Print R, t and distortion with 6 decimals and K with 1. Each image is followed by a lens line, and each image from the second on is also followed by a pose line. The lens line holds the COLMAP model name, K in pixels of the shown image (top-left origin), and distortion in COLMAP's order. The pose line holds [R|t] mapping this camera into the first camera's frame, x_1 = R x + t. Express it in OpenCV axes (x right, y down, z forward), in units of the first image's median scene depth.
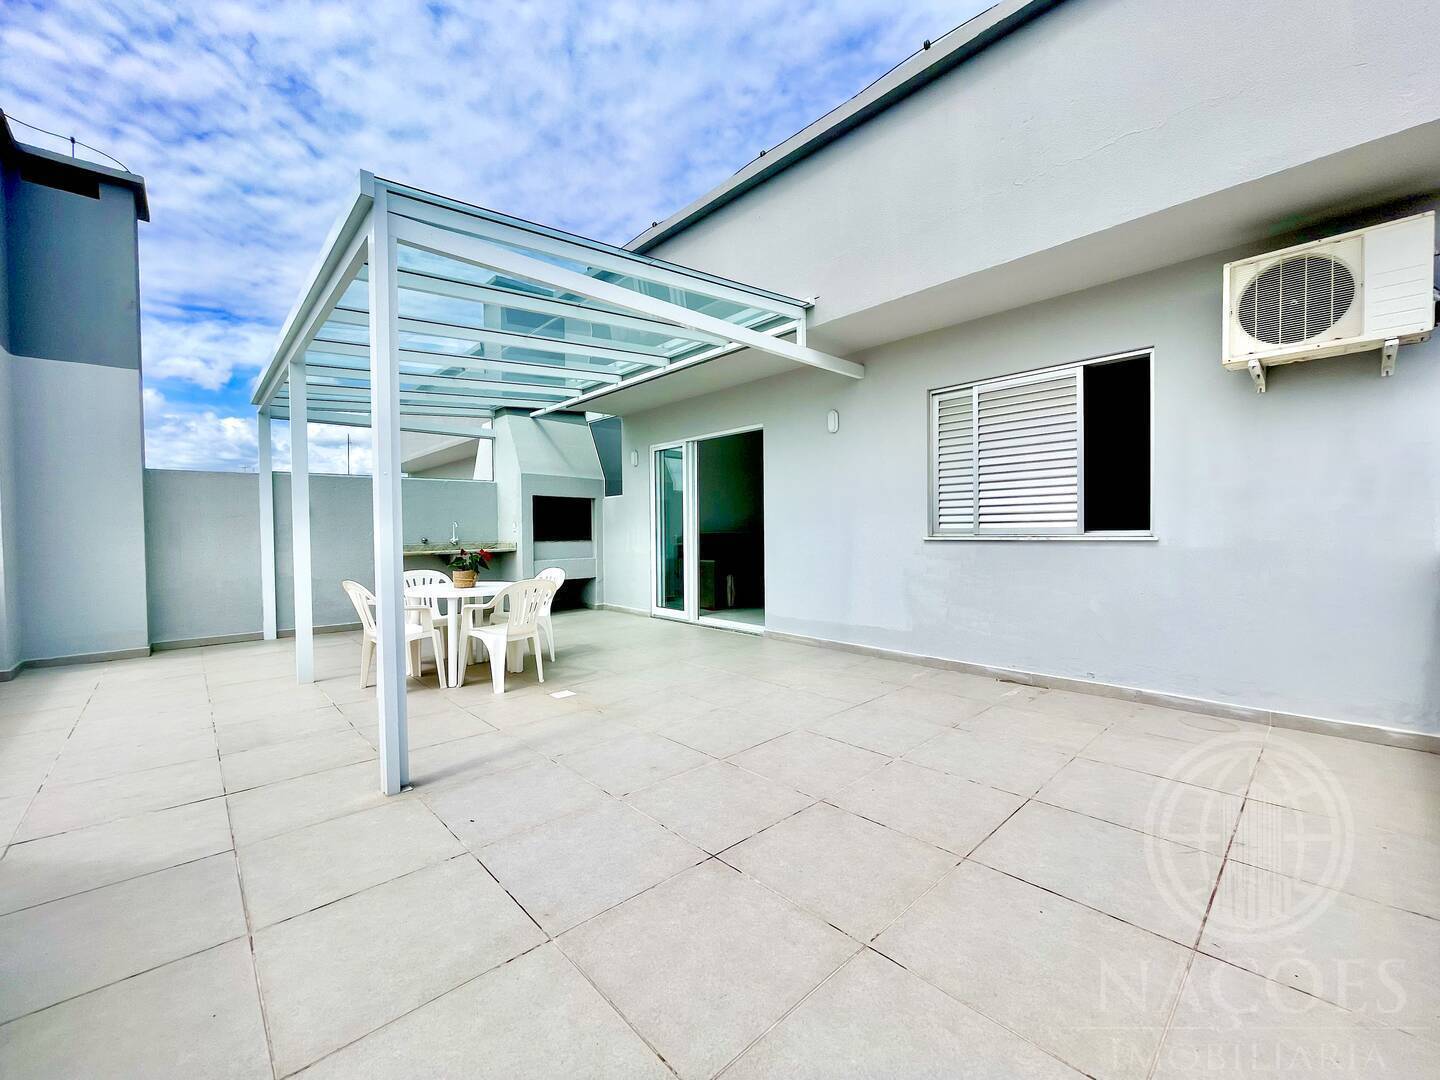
lens RADIAL K [[579.0, 0, 718.4], [0, 579.0, 540.4], [0, 0, 1]] dist [-0.000279, 0.000074]
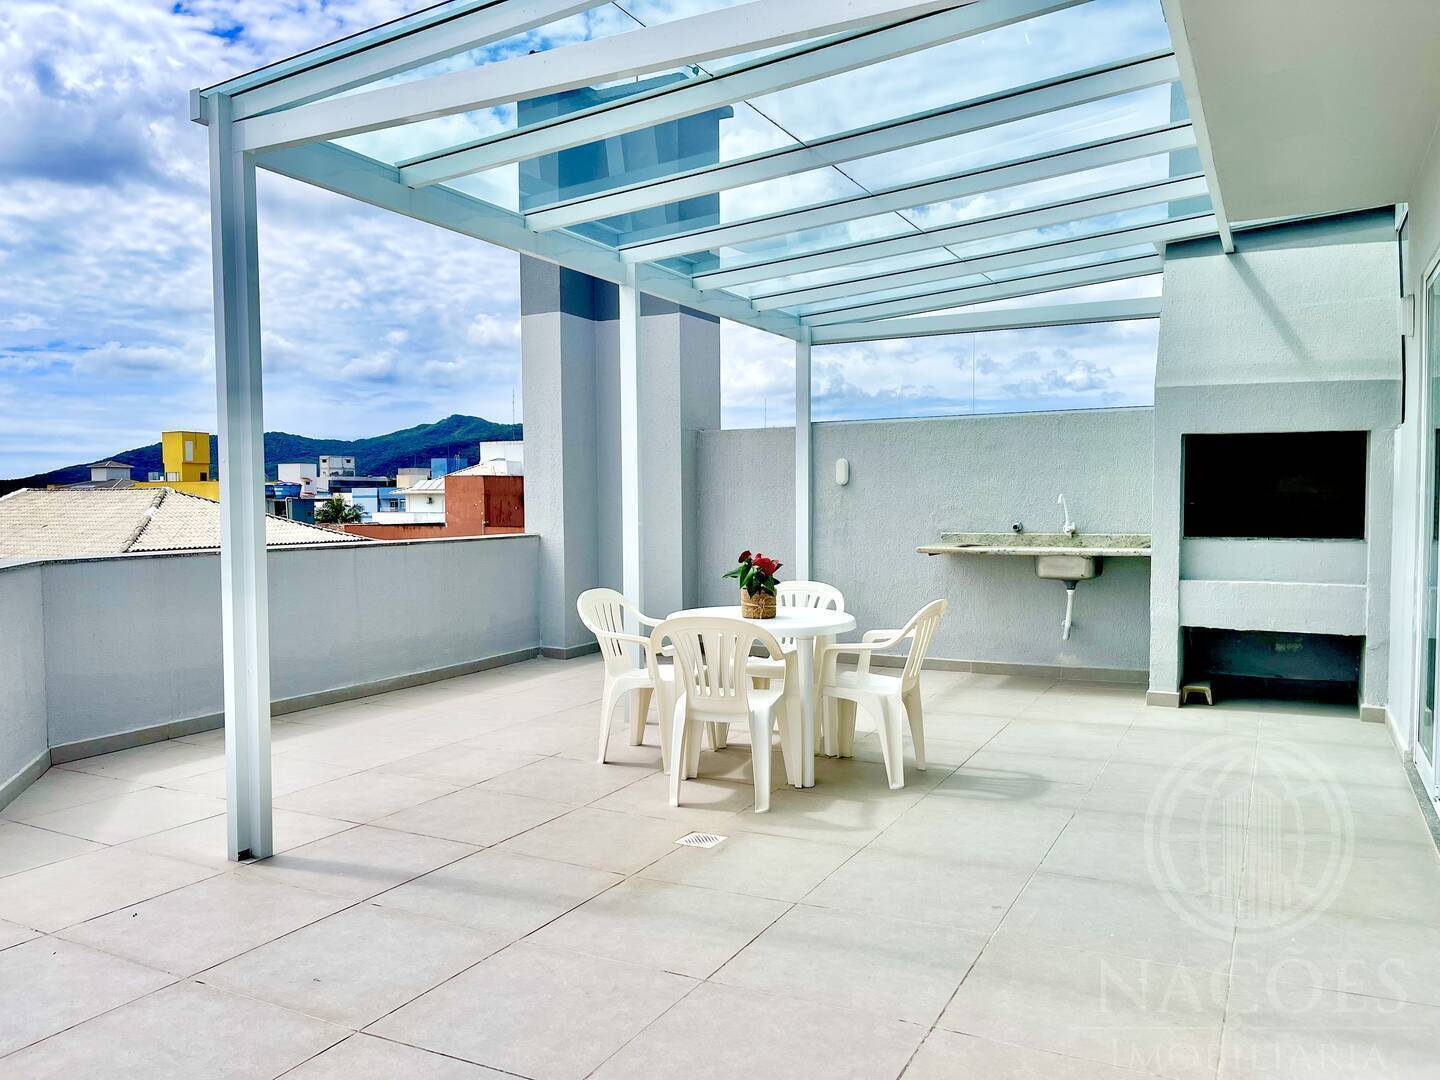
lens RADIAL K [[1104.2, 0, 711.3], [0, 1104.2, 545.1], [0, 0, 1]] dist [0.055092, -0.004109]
pose [[0.331143, 0.052934, -0.942095, 0.375466], [-0.017440, 0.998598, 0.049979, -0.029371], [0.943420, -0.000120, 0.331601, 0.379908]]
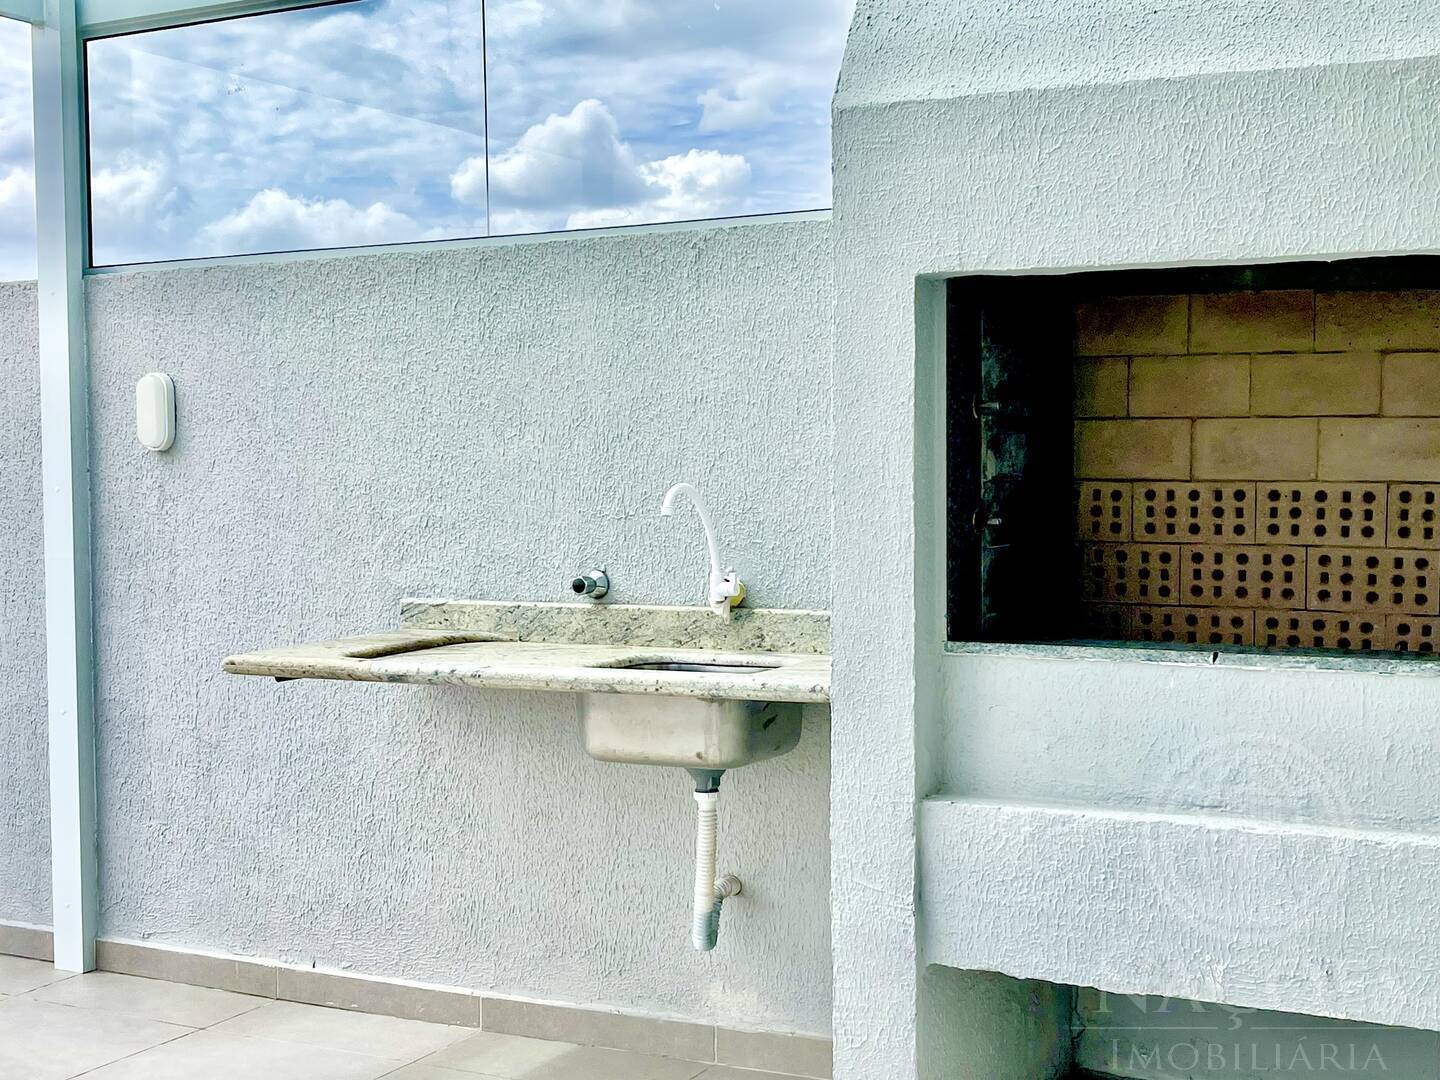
lens RADIAL K [[1973.6, 0, 721.3], [0, 1973.6, 545.4], [0, 0, 1]] dist [0.124036, -0.098731]
pose [[0.322737, 0.053051, -0.945001, 0.068719], [-0.013390, 0.998584, 0.051486, -0.042006], [0.946394, -0.003963, 0.322991, 0.832948]]
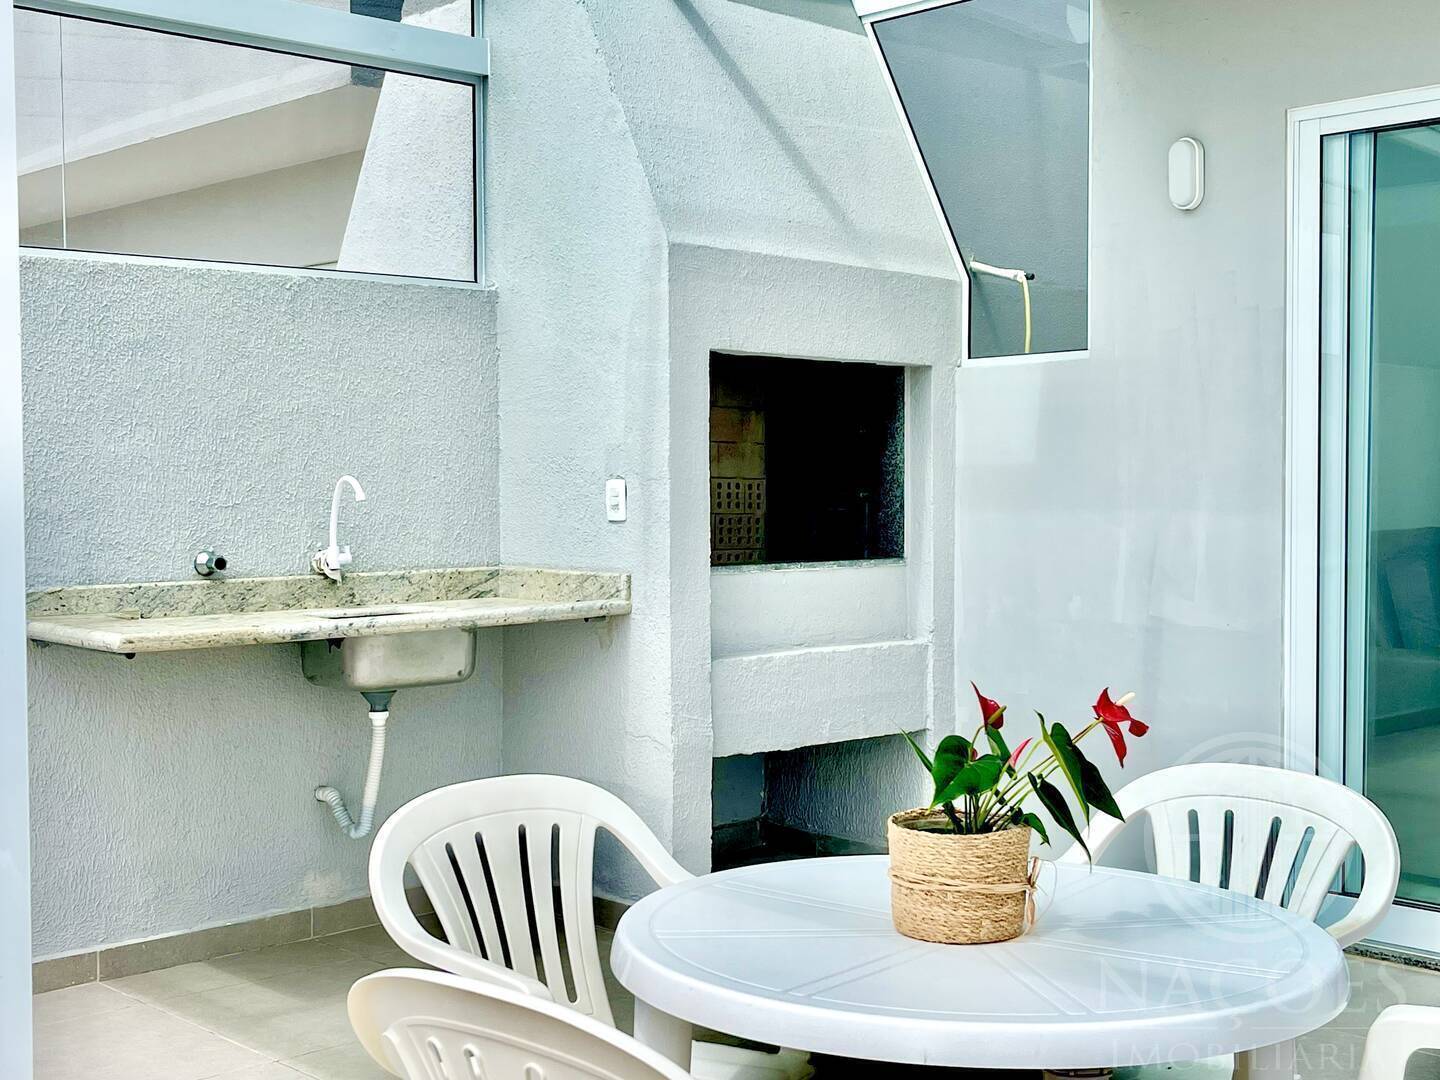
lens RADIAL K [[1982.4, 0, 723.1], [0, 1982.4, 539.1], [0, 0, 1]] dist [0.127394, -0.028049]
pose [[0.999916, 0.010203, 0.008015, -0.323542], [-0.010308, 0.999860, 0.013148, -0.019205], [-0.007880, -0.013230, 0.999881, 0.289667]]
